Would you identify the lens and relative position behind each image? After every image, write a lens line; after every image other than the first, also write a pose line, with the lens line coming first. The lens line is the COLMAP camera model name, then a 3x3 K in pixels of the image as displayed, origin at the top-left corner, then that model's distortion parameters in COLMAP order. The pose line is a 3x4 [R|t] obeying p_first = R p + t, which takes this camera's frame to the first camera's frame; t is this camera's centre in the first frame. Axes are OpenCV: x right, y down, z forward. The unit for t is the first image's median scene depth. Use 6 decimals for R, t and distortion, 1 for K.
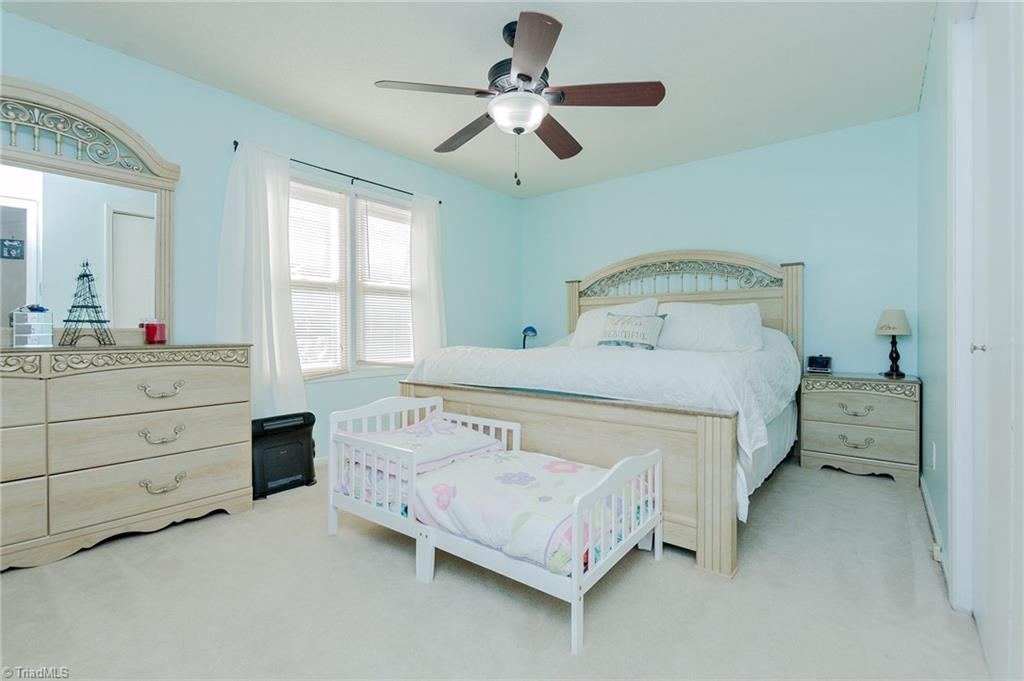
lens RADIAL K [[467.8, 0, 503.8], [0, 467.8, 338.1], [0, 0, 1]] dist [0.012279, -0.003646]
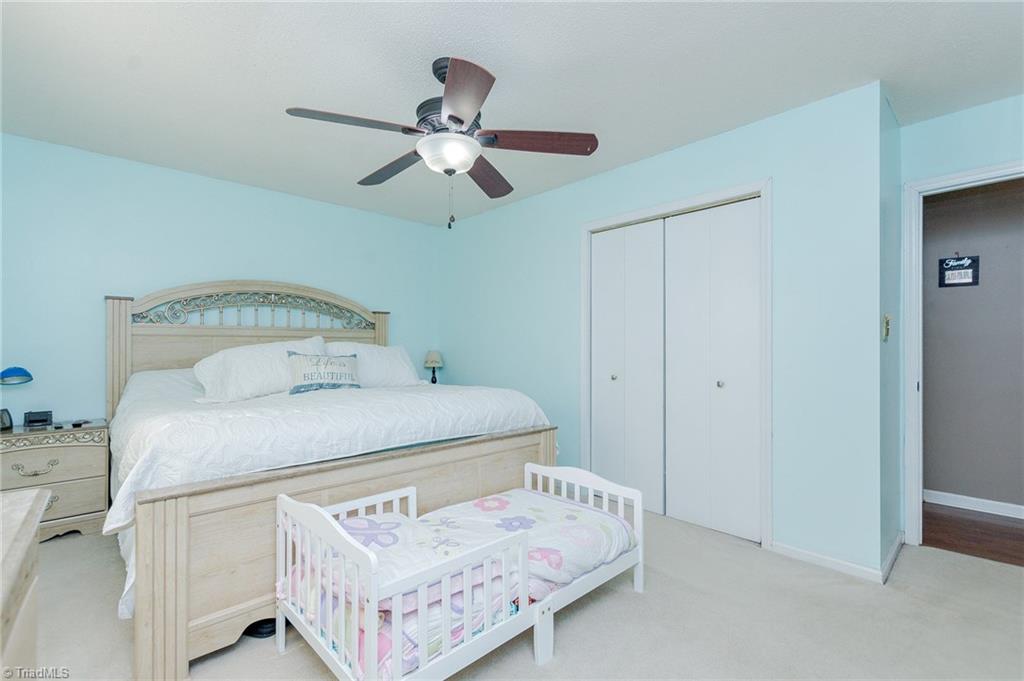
lens RADIAL K [[467.8, 0, 503.4], [0, 467.8, 343.5], [0, 0, 1]] dist [0.012279, -0.003646]
pose [[0.141373, 0.012470, 0.989878, -0.654953], [0.015604, 0.999768, -0.014823, -0.056376], [-0.989833, 0.017542, 0.141146, 0.556883]]
